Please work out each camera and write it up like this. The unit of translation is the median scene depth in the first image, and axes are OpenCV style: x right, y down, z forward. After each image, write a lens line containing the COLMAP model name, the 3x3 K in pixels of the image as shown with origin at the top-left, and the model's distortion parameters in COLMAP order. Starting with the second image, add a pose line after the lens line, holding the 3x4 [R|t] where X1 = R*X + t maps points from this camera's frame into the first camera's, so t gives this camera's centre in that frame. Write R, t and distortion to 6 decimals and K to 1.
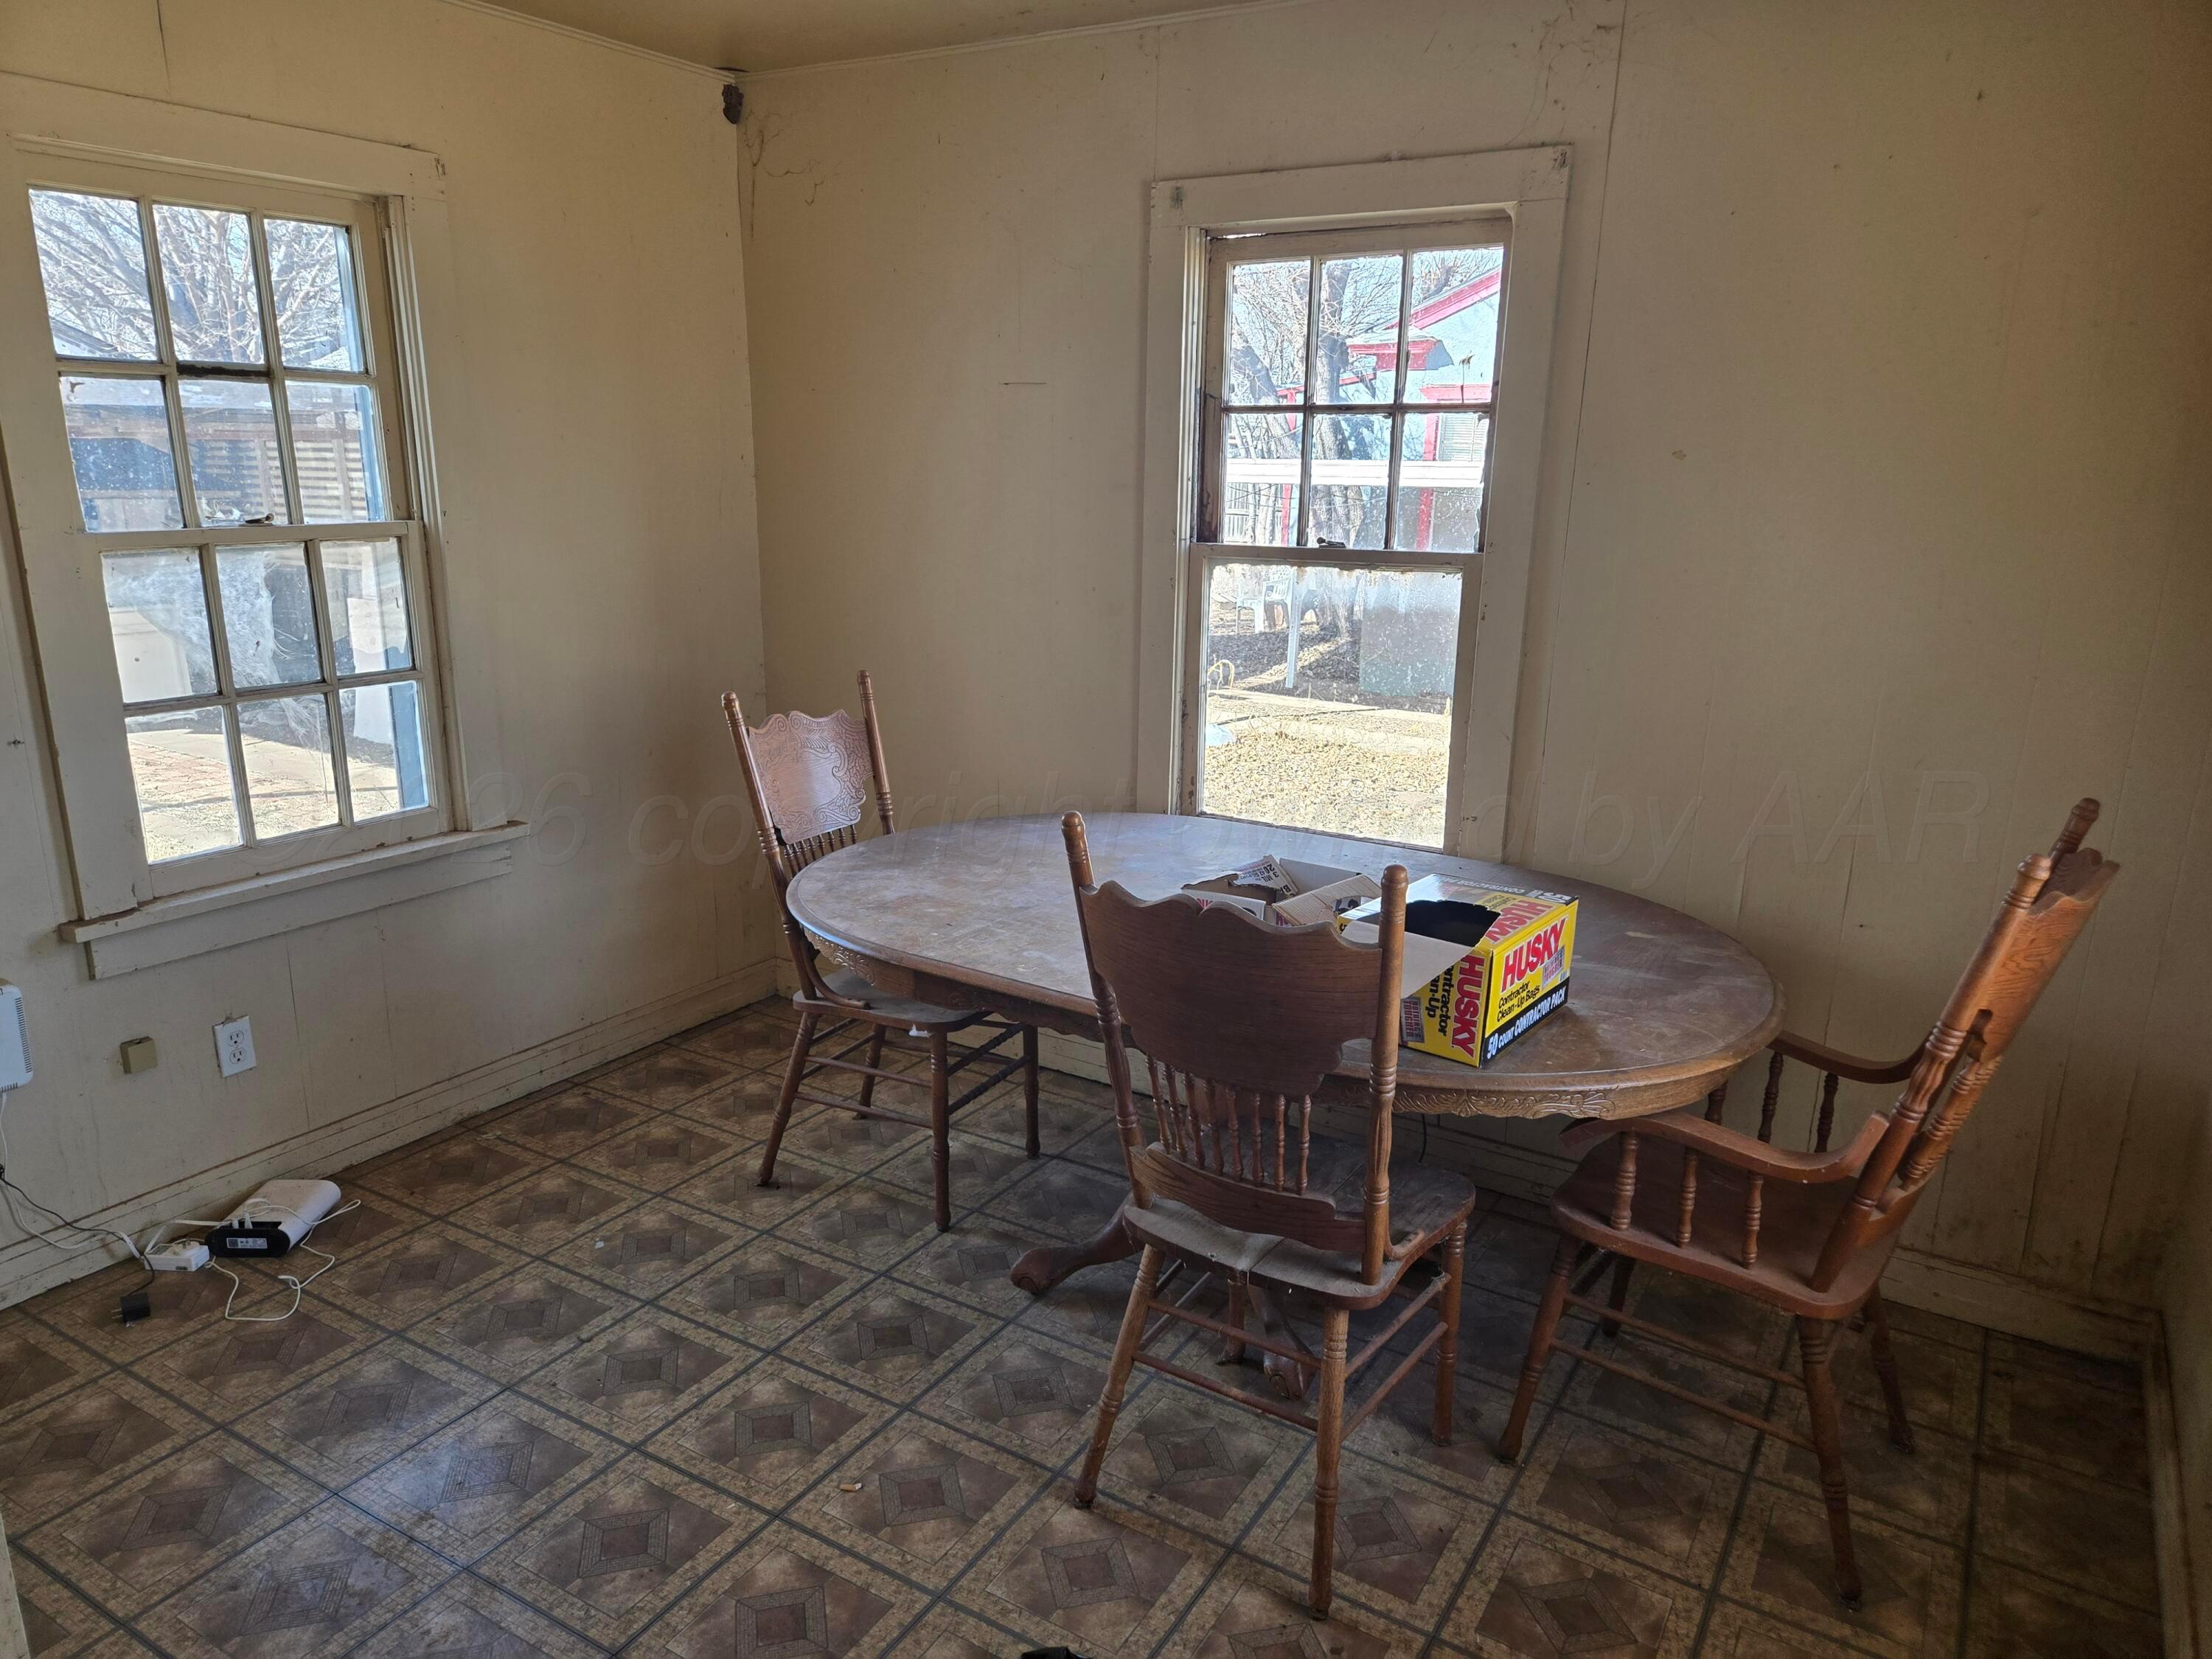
lens RADIAL K [[1493.1, 0, 1155.0], [0, 1493.1, 831.5], [0, 0, 1]] dist [0.000582, -0.002938]
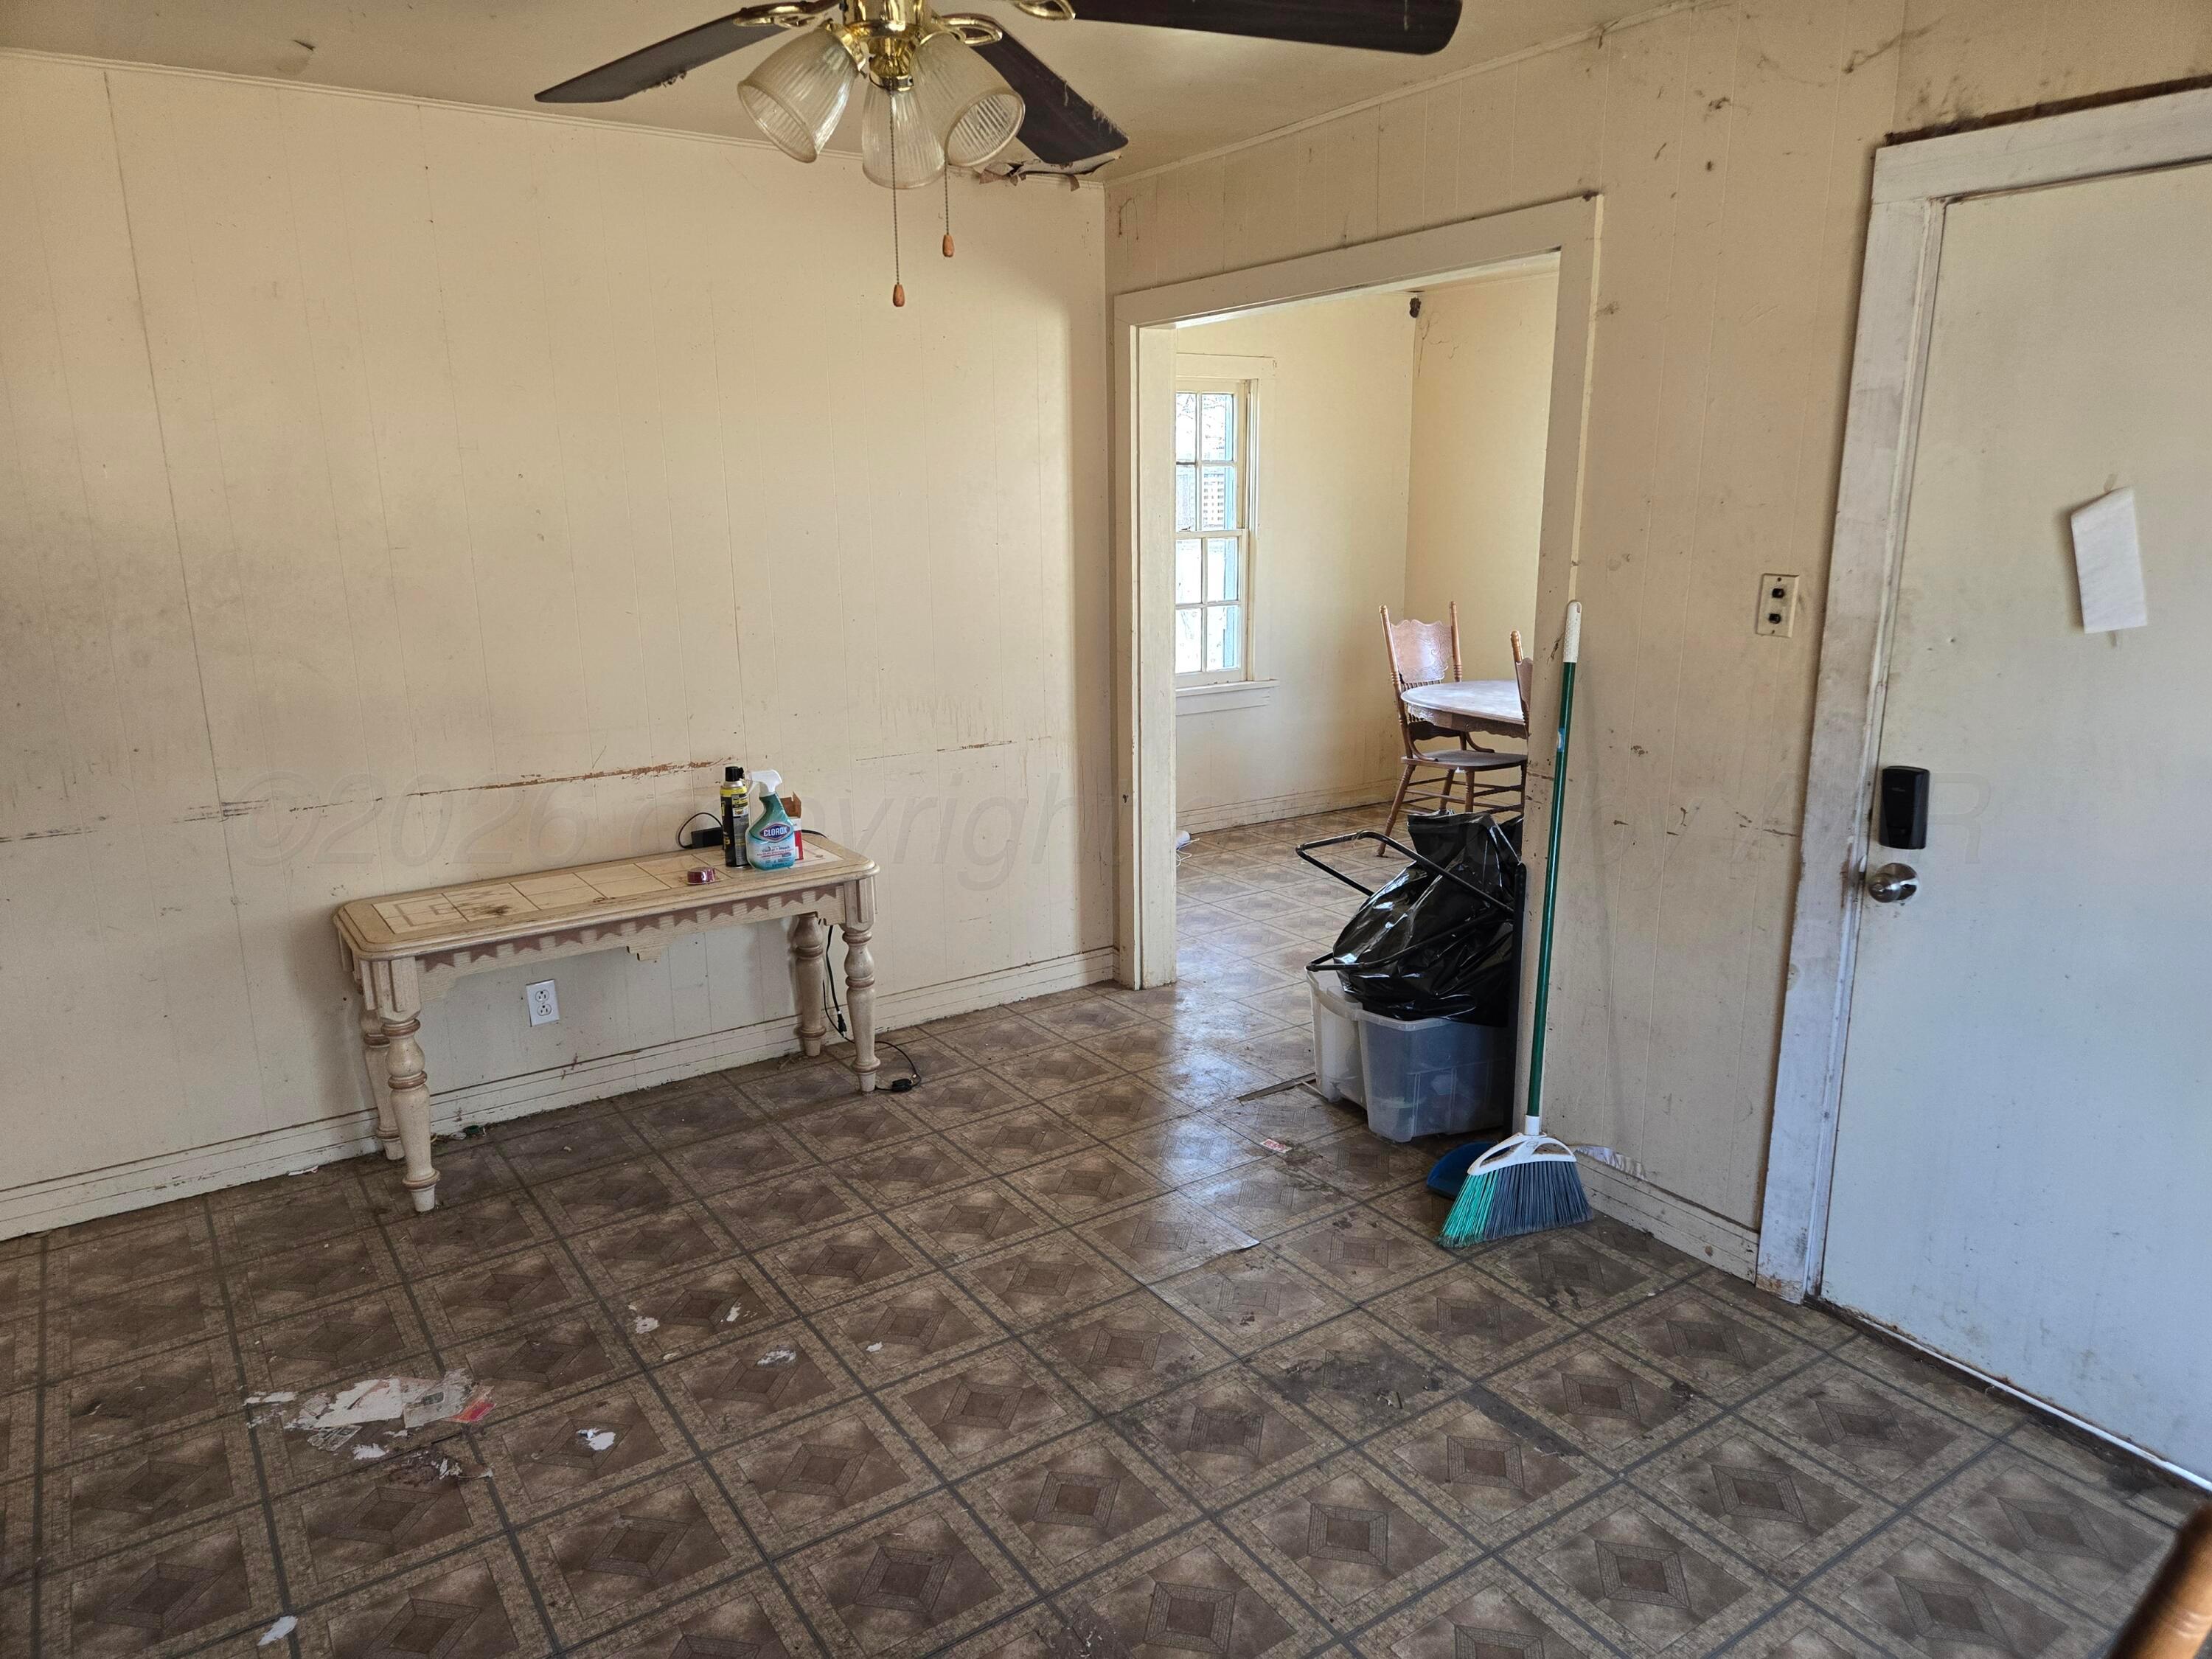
lens RADIAL K [[1493.1, 0, 1155.0], [0, 1493.1, 831.5], [0, 0, 1]] dist [0.000582, -0.002938]
pose [[0.909731, 0.078488, -0.407713, 0.260026], [-0.092308, 0.995628, -0.014301, 0.242189], [0.404808, 0.050646, 0.912998, -0.890116]]
